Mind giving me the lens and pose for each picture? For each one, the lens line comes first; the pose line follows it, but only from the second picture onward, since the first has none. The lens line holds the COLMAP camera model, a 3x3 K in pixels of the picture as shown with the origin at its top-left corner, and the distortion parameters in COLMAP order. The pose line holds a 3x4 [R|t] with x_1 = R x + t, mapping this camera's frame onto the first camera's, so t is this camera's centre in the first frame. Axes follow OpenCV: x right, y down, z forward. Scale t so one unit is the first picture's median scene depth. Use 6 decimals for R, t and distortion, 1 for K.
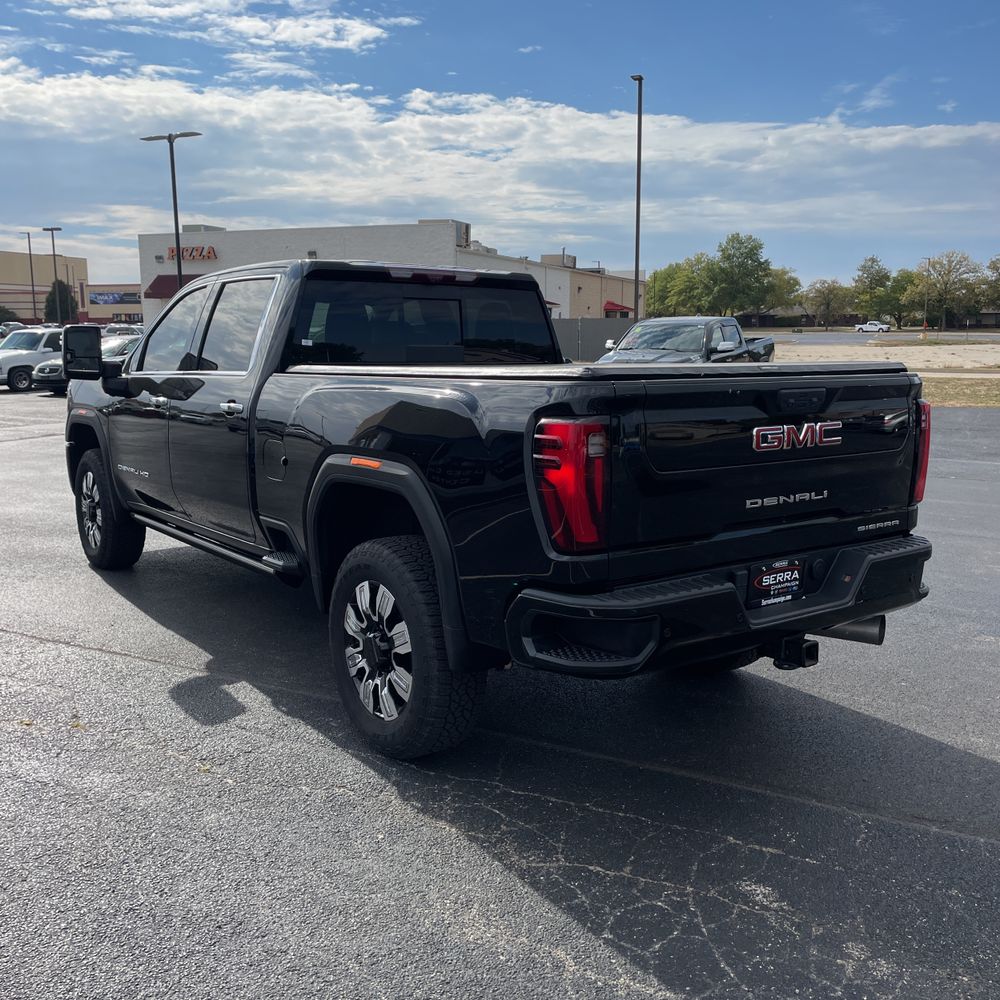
lens RADIAL K [[1009.3, 0, 500.7], [0, 1009.3, 487.0], [0, 0, 1]] dist [0.082614, -0.107935]
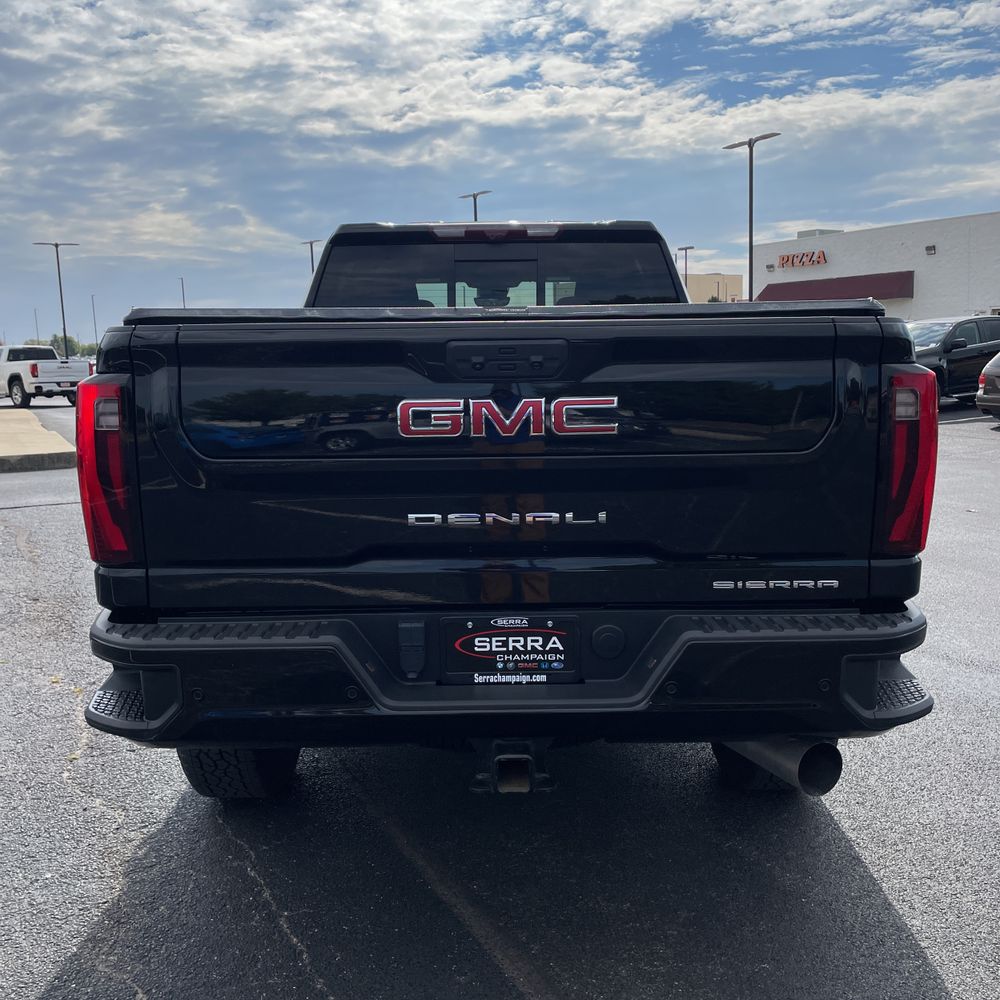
lens RADIAL K [[1009.3, 0, 500.7], [0, 1009.3, 487.0], [0, 0, 1]] dist [0.082614, -0.107935]
pose [[0.808923, 0.058845, -0.584962, 0.626879], [-0.065118, 0.997824, 0.010327, -0.013265], [0.584297, 0.029737, 0.810995, 0.484049]]
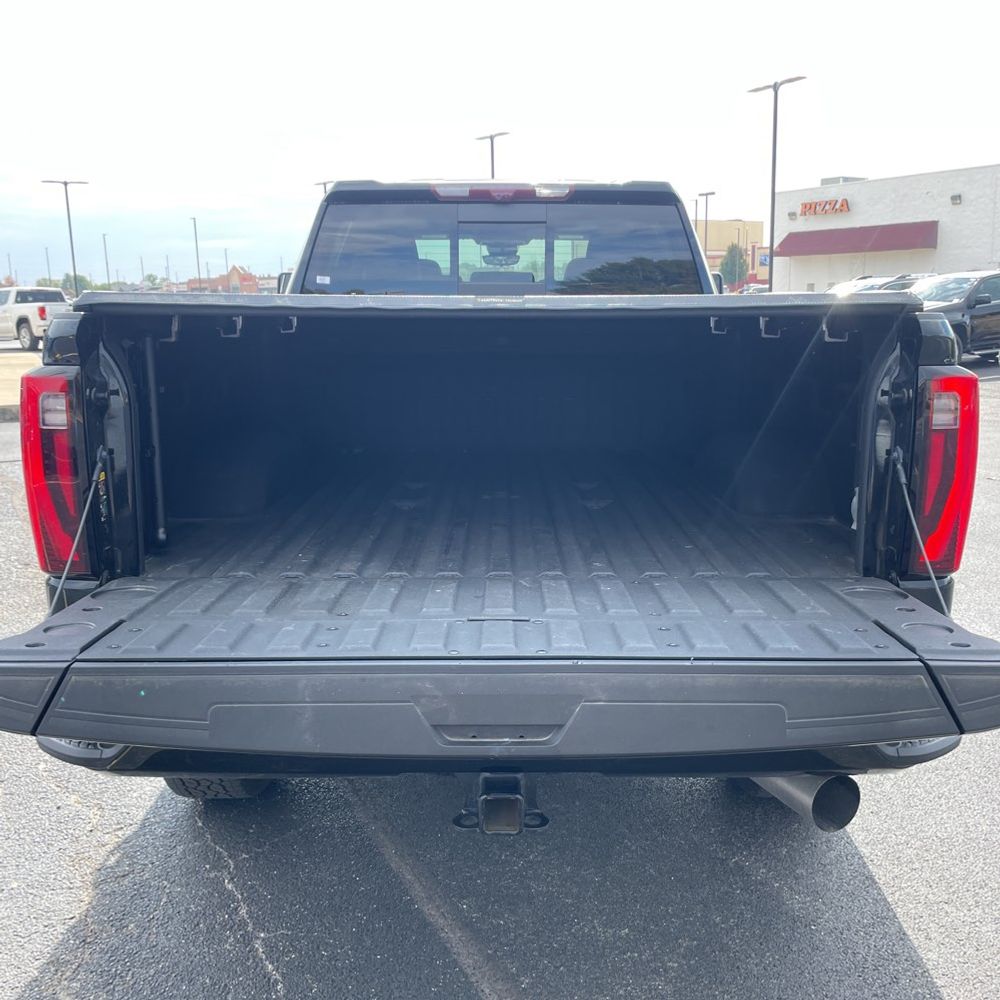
lens RADIAL K [[1011.3, 0, 513.6], [0, 1011.3, 485.8], [0, 0, 1]] dist [0.074496, -0.098136]
pose [[0.807012, 0.098961, -0.582184, 0.600027], [-0.077754, 0.995082, 0.061366, -0.047846], [0.585394, -0.004256, 0.810738, 0.538765]]
